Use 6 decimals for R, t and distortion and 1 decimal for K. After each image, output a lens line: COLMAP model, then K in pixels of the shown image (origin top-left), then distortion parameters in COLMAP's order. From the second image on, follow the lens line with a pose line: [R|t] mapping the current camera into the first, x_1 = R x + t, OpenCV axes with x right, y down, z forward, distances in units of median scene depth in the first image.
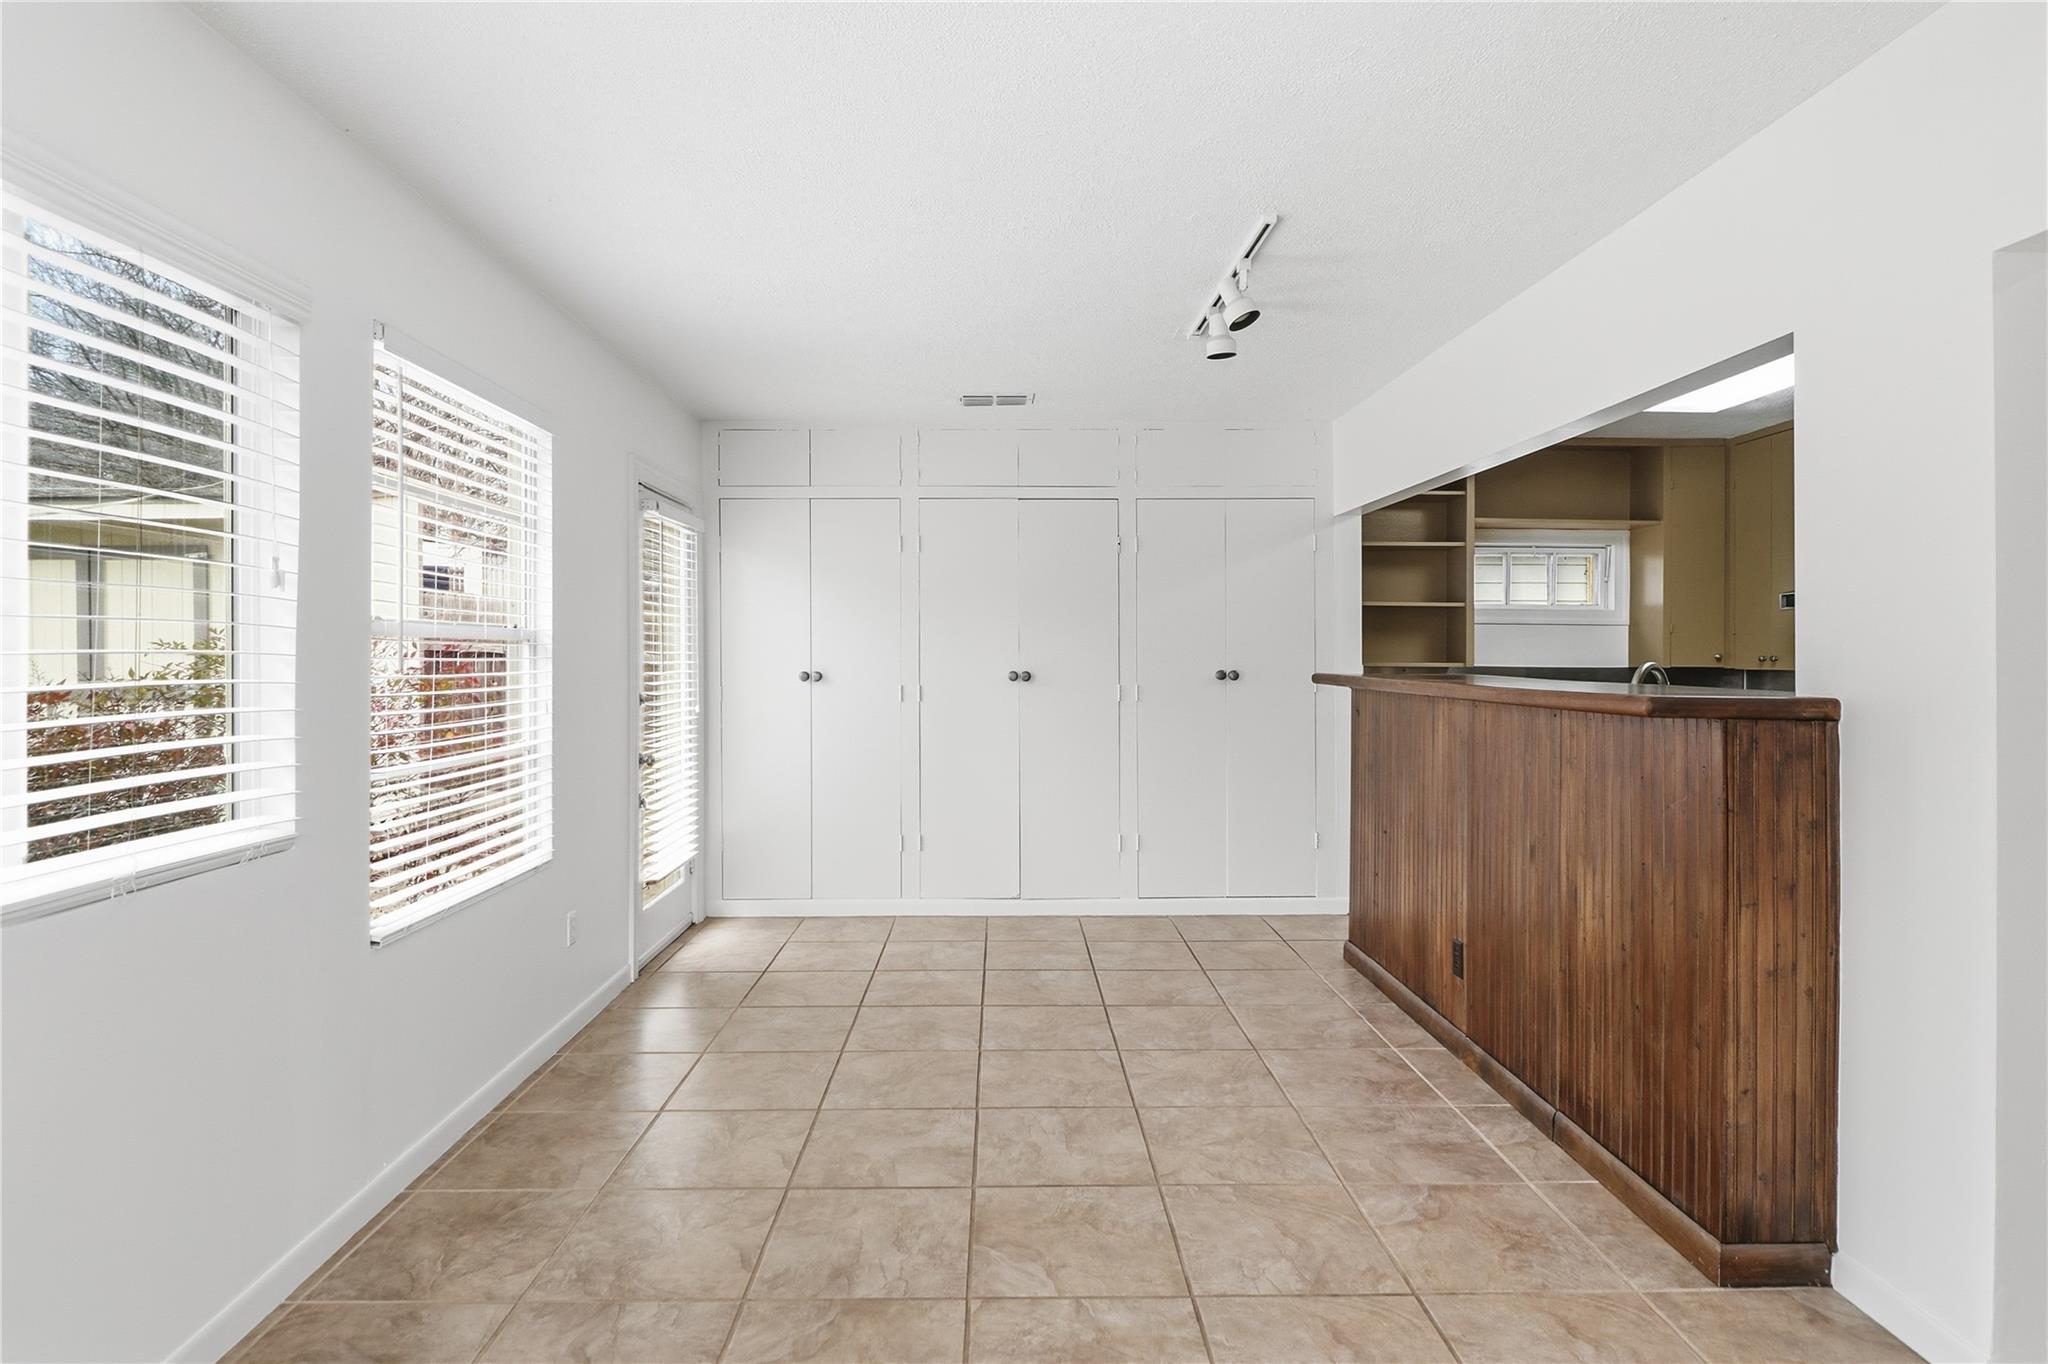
lens RADIAL K [[1073.8, 0, 1003.5], [0, 1073.8, 657.3], [0, 0, 1]] dist [-0.002383, -0.004547]
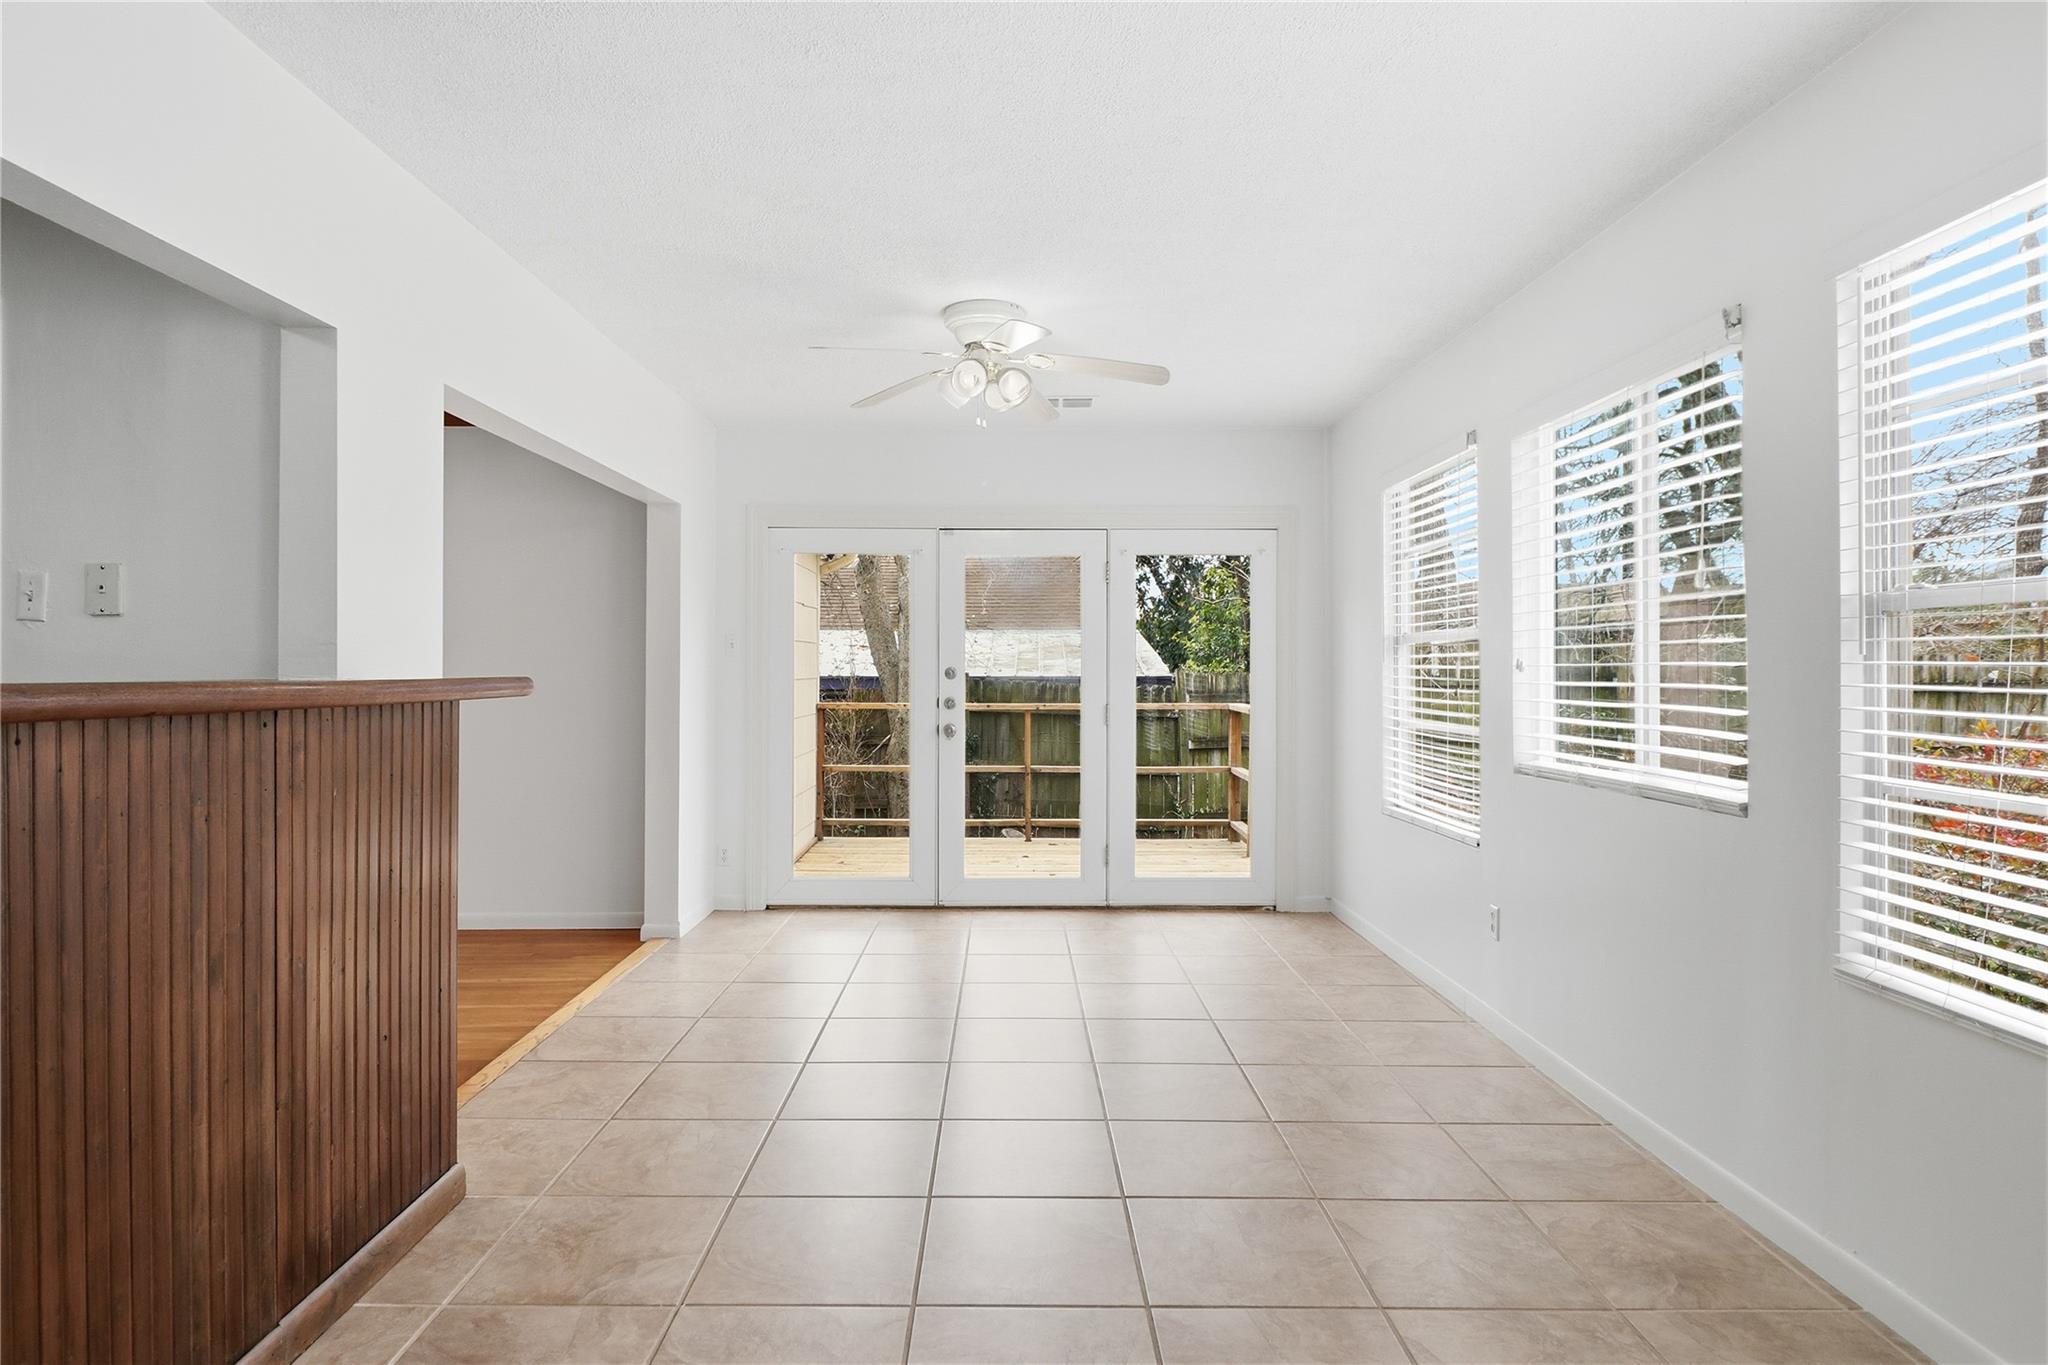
lens RADIAL K [[1112.2, 0, 1039.0], [0, 1112.2, 675.4], [0, 0, 1]] dist [-0.005707, -0.004522]
pose [[-0.999710, 0.000654, -0.024065, 0.060896], [0.000453, 0.999965, 0.008377, 0.017682], [0.024069, 0.008363, -0.999675, 1.539328]]
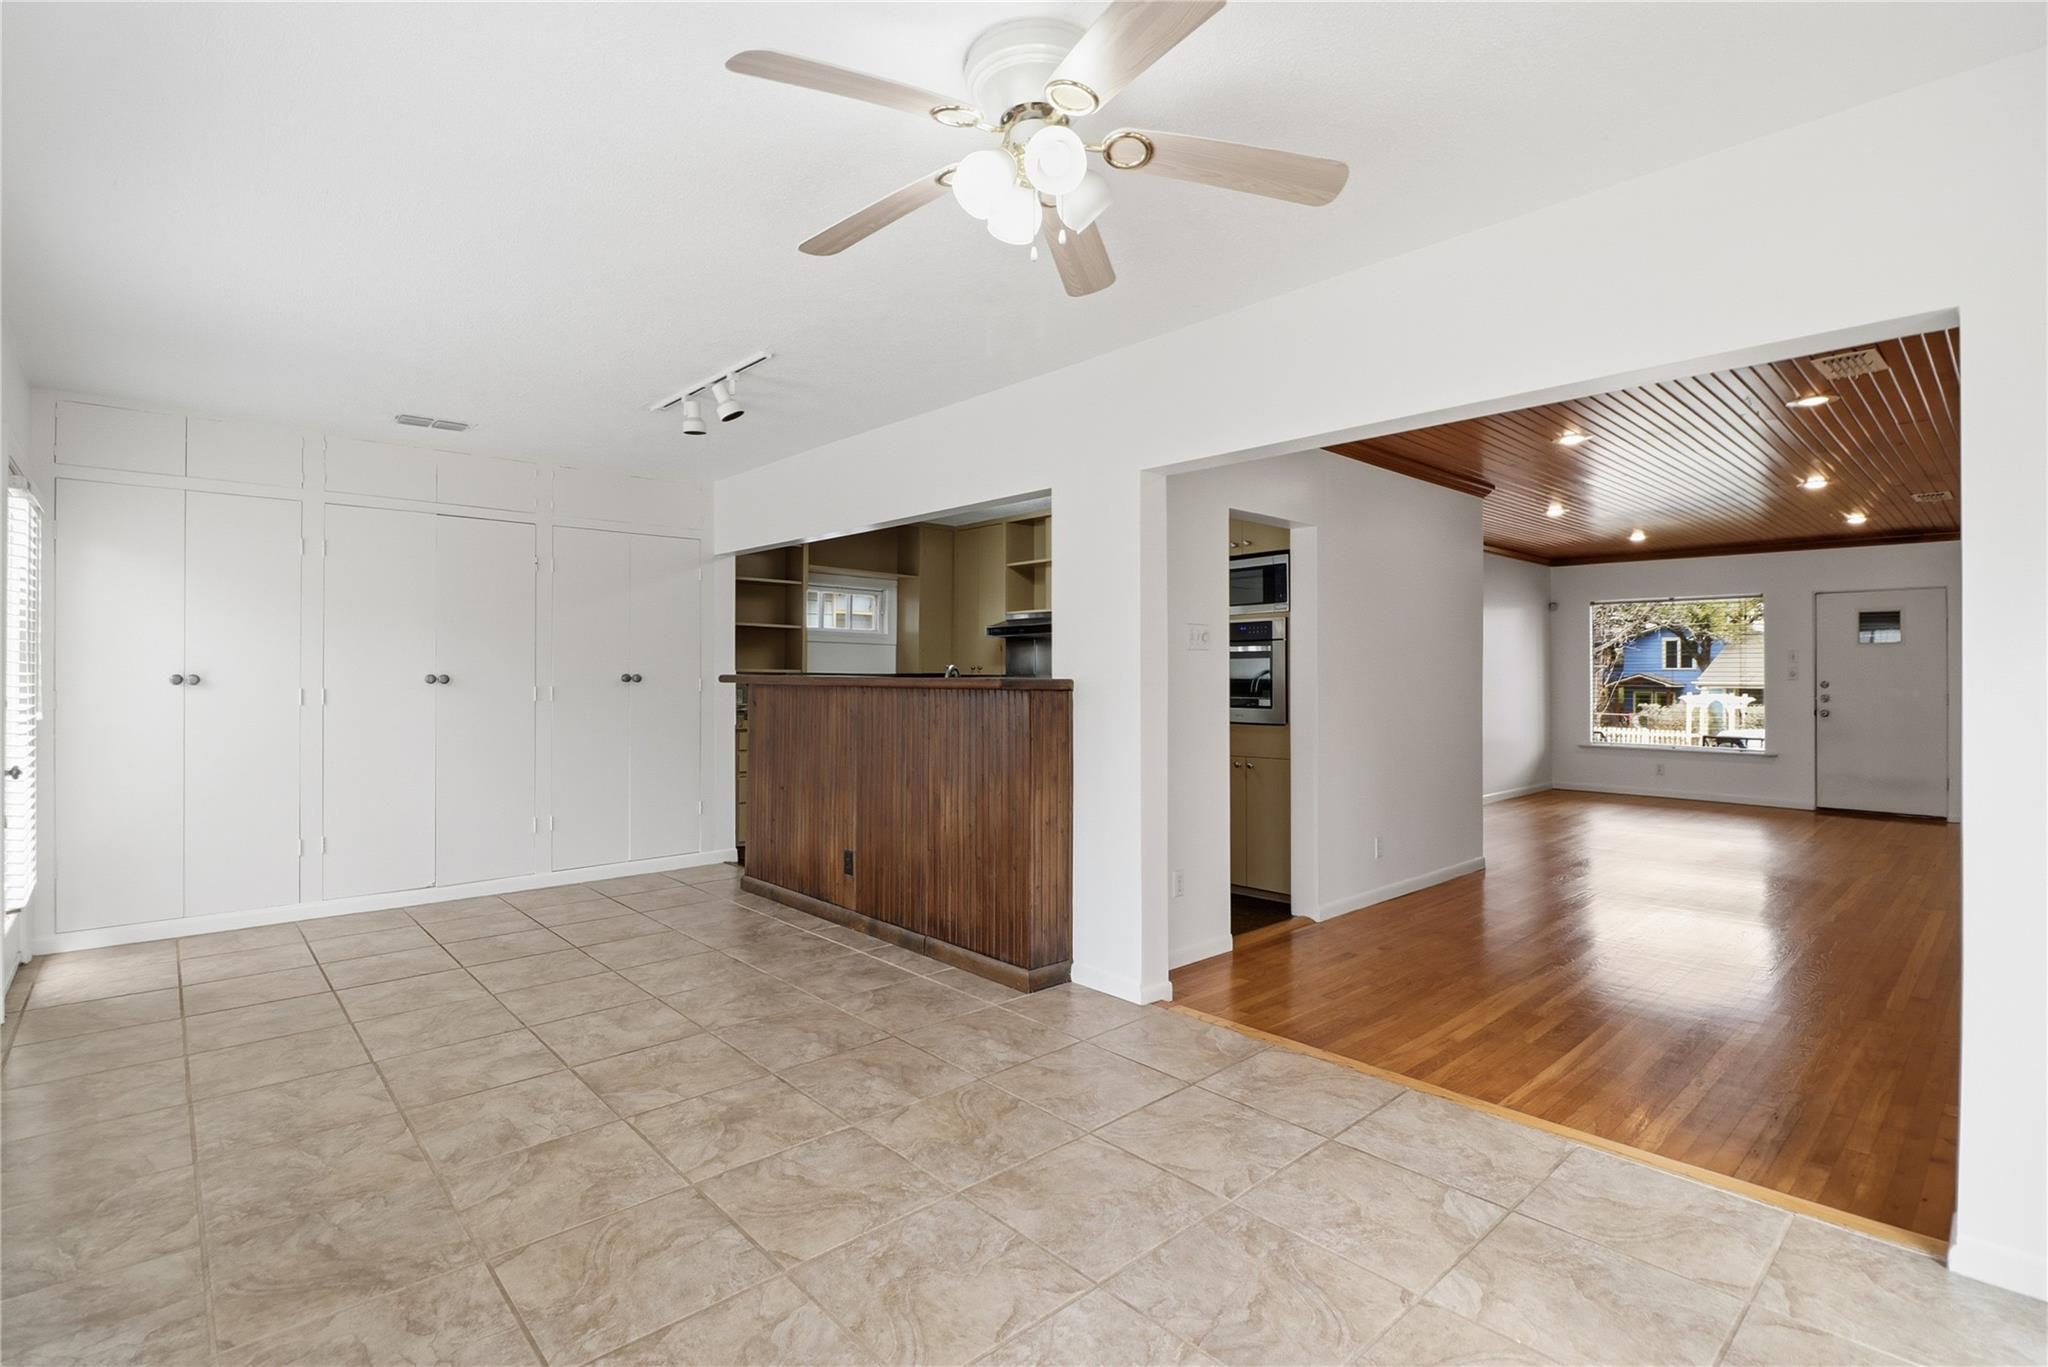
lens RADIAL K [[968.0, 0, 1003.1], [0, 968.0, 667.3], [0, 0, 1]] dist [-0.009148, -0.006391]
pose [[0.750469, 0.007498, 0.660864, -0.342492], [-0.001822, 0.999955, -0.009276, 0.023423], [-0.660904, 0.005758, 0.750449, -0.172765]]
